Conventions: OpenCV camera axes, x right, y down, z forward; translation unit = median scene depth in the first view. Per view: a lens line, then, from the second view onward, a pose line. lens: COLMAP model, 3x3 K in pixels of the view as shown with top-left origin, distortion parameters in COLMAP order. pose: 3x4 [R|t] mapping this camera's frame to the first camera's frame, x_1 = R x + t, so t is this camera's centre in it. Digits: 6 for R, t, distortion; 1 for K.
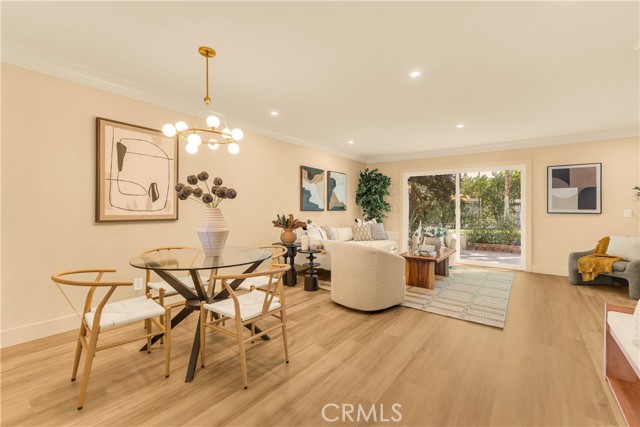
lens RADIAL K [[280.0, 0, 327.9], [0, 280.0, 206.8], [0, 0, 1]] dist [0.013291, -0.003511]
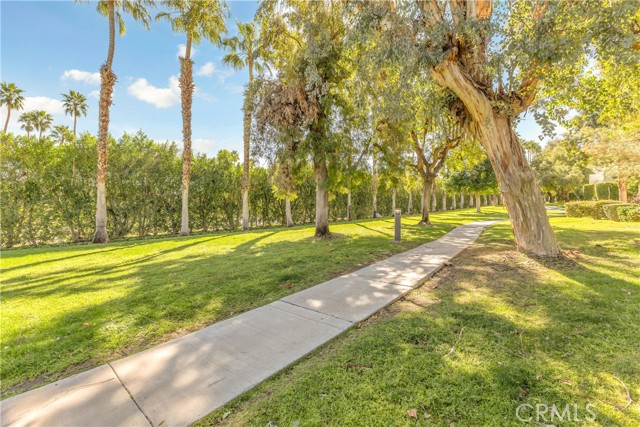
lens RADIAL K [[280.0, 0, 305.0], [0, 280.0, 207.9], [0, 0, 1]] dist [0.013291, -0.003511]
pose [[0.208737, 0.008602, 0.977934, 0.852519], [-0.012945, 0.999898, -0.006033, 0.049759], [-0.977886, -0.011400, 0.208828, 2.299042]]
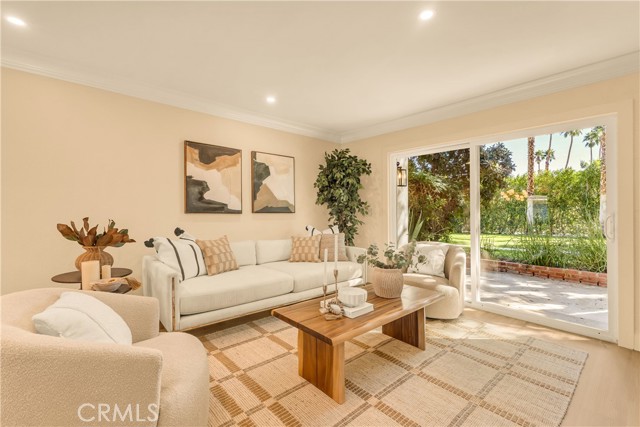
lens RADIAL K [[280.0, 0, 321.6], [0, 280.0, 214.4], [0, 0, 1]] dist [0.013291, -0.003511]
pose [[0.974828, 0.001044, -0.222954, 0.338440], [0.002875, 0.999847, 0.017253, 0.007013], [0.222938, -0.017460, 0.974676, 0.457580]]
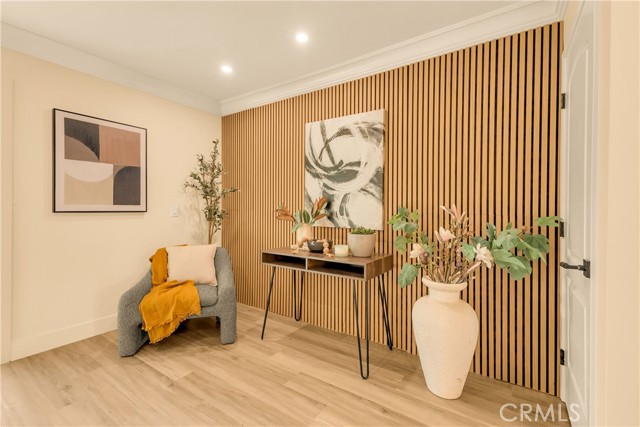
lens RADIAL K [[280.0, 0, 321.7], [0, 280.0, 209.4], [0, 0, 1]] dist [0.013291, -0.003511]
pose [[-0.040283, -0.007780, 0.999158, 0.308980], [-0.016034, 0.999846, 0.007139, 0.007558], [-0.999060, -0.015732, -0.040402, 0.583776]]
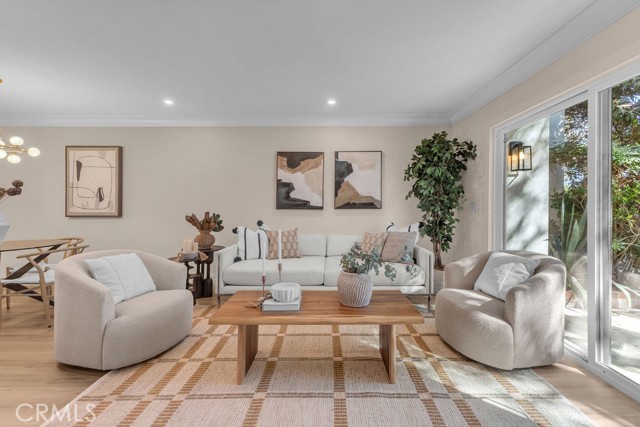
lens RADIAL K [[280.0, 0, 337.5], [0, 280.0, 207.6], [0, 0, 1]] dist [0.013291, -0.003511]
pose [[0.589868, -0.004432, -0.807487, 0.644141], [0.011326, 0.999932, 0.002786, 0.010106], [0.807420, -0.010789, 0.589878, 0.667929]]
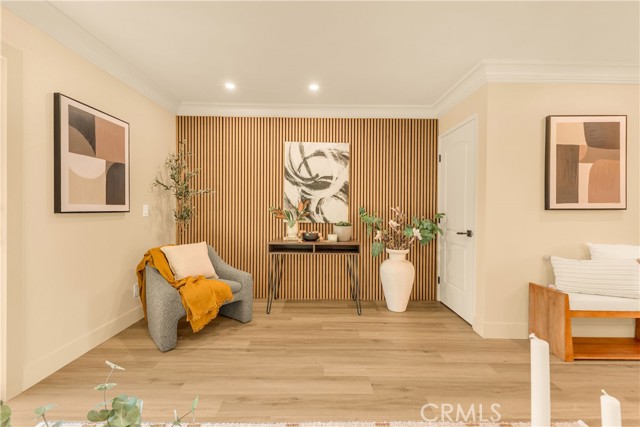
lens RADIAL K [[280.0, 0, 322.5], [0, 280.0, 206.5], [0, 0, 1]] dist [0.013291, -0.003511]
pose [[-0.592550, -0.004830, 0.805520, 0.245519], [-0.020372, 0.999752, -0.008991, 0.009176], [-0.805276, -0.021738, -0.592501, 0.924433]]
